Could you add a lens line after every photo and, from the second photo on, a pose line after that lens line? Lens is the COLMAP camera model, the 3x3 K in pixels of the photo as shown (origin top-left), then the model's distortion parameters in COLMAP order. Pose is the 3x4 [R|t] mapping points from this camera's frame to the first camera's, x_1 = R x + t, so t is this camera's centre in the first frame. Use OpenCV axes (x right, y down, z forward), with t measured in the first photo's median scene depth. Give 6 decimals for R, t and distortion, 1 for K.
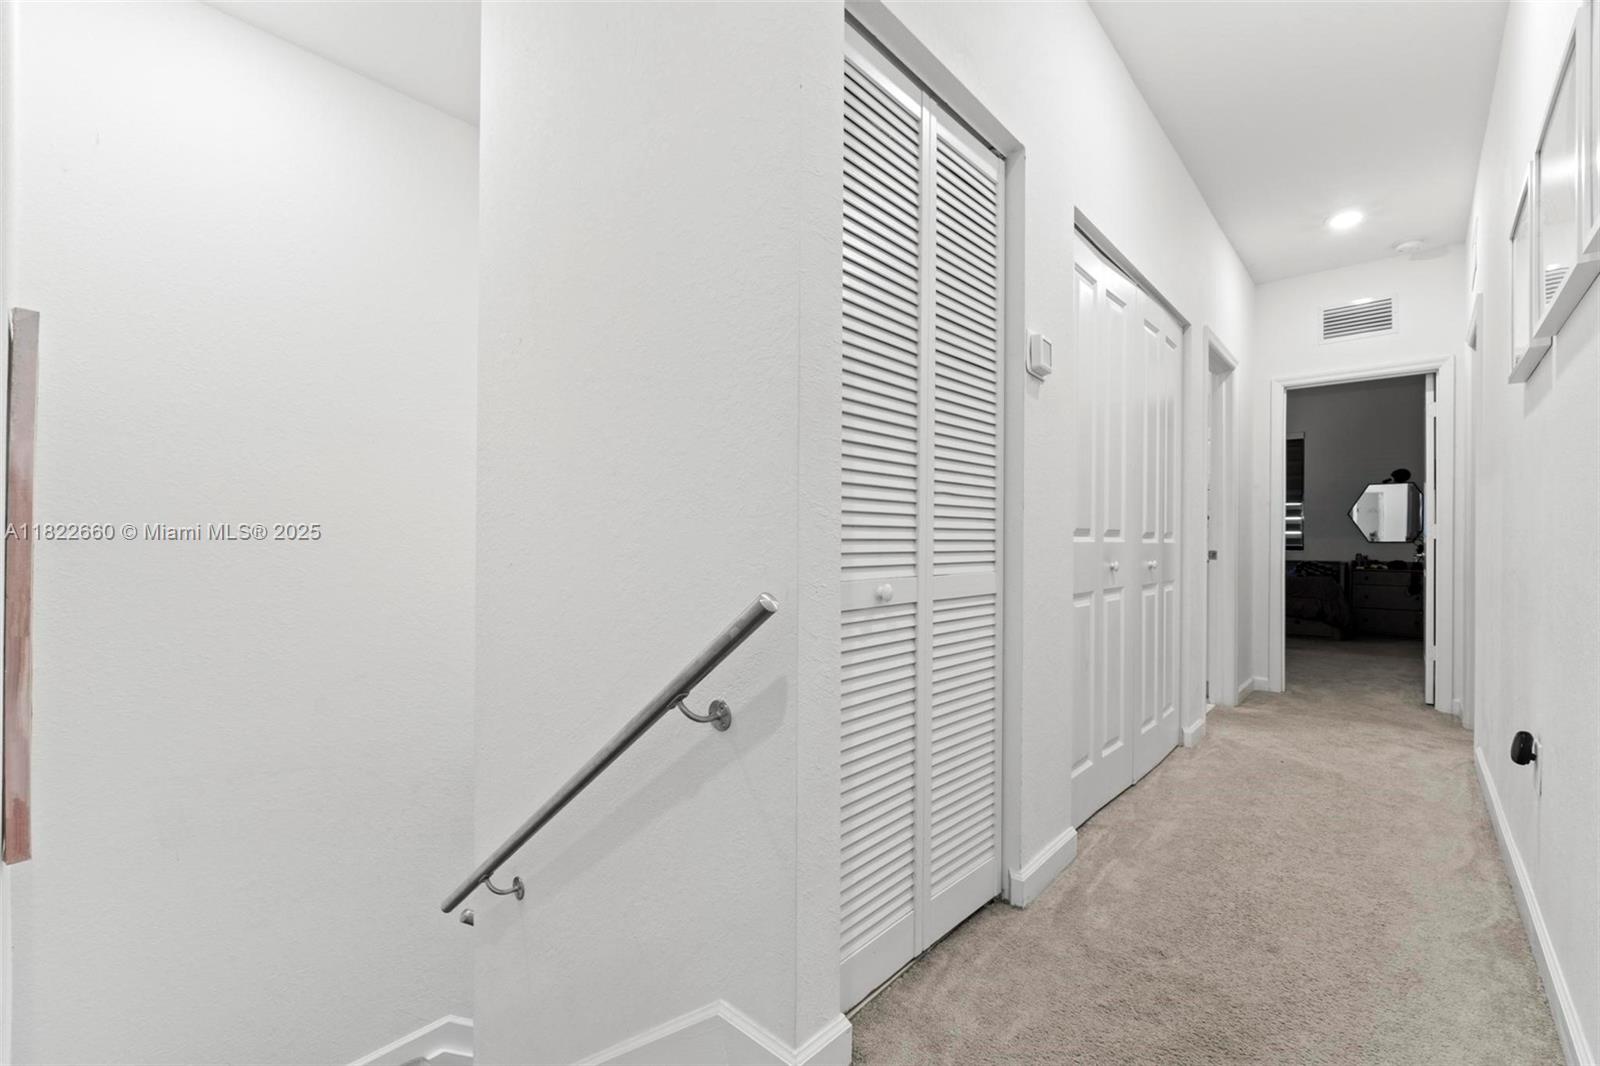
lens RADIAL K [[693.3, 0, 801.5], [0, 693.3, 535.1], [0, 0, 1]] dist [-0.006256, -0.000706]
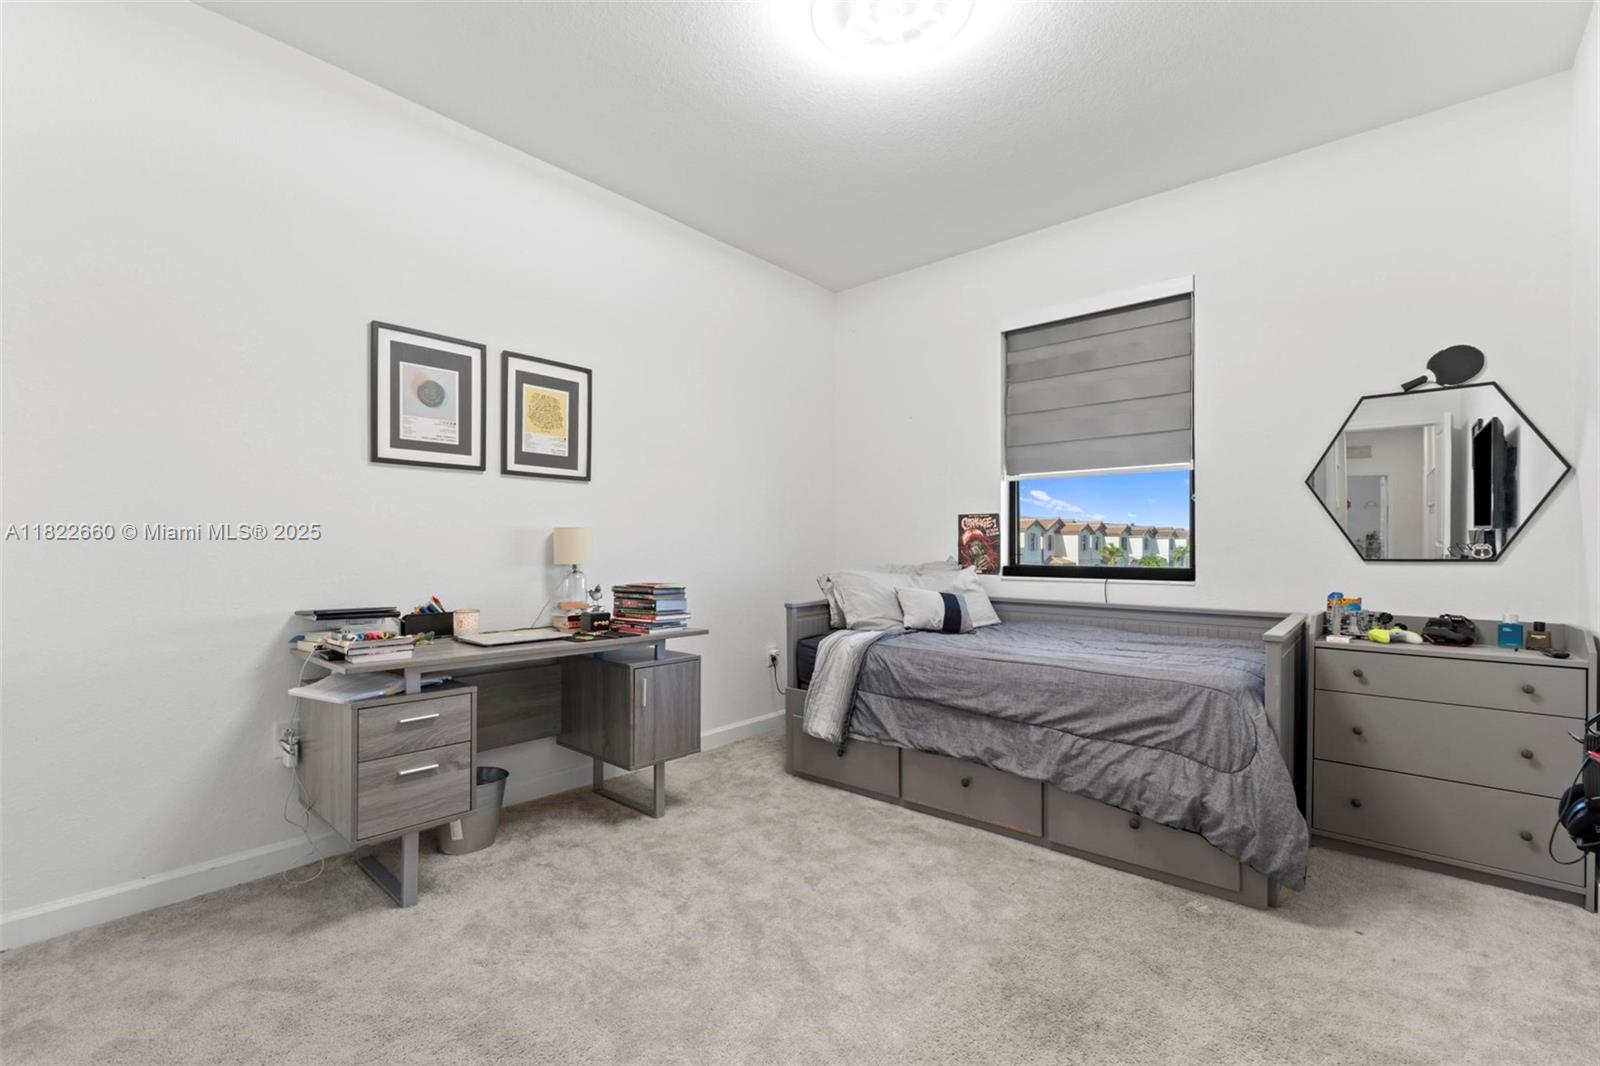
lens RADIAL K [[693.3, 0, 797.0], [0, 693.3, 538.5], [0, 0, 1]] dist [-0.006256, -0.000706]
pose [[0.999987, -0.005088, 0.000826, 0.542731], [0.005090, 0.999985, -0.001840, -0.002259], [-0.000816, 0.001844, 0.999998, 0.660400]]
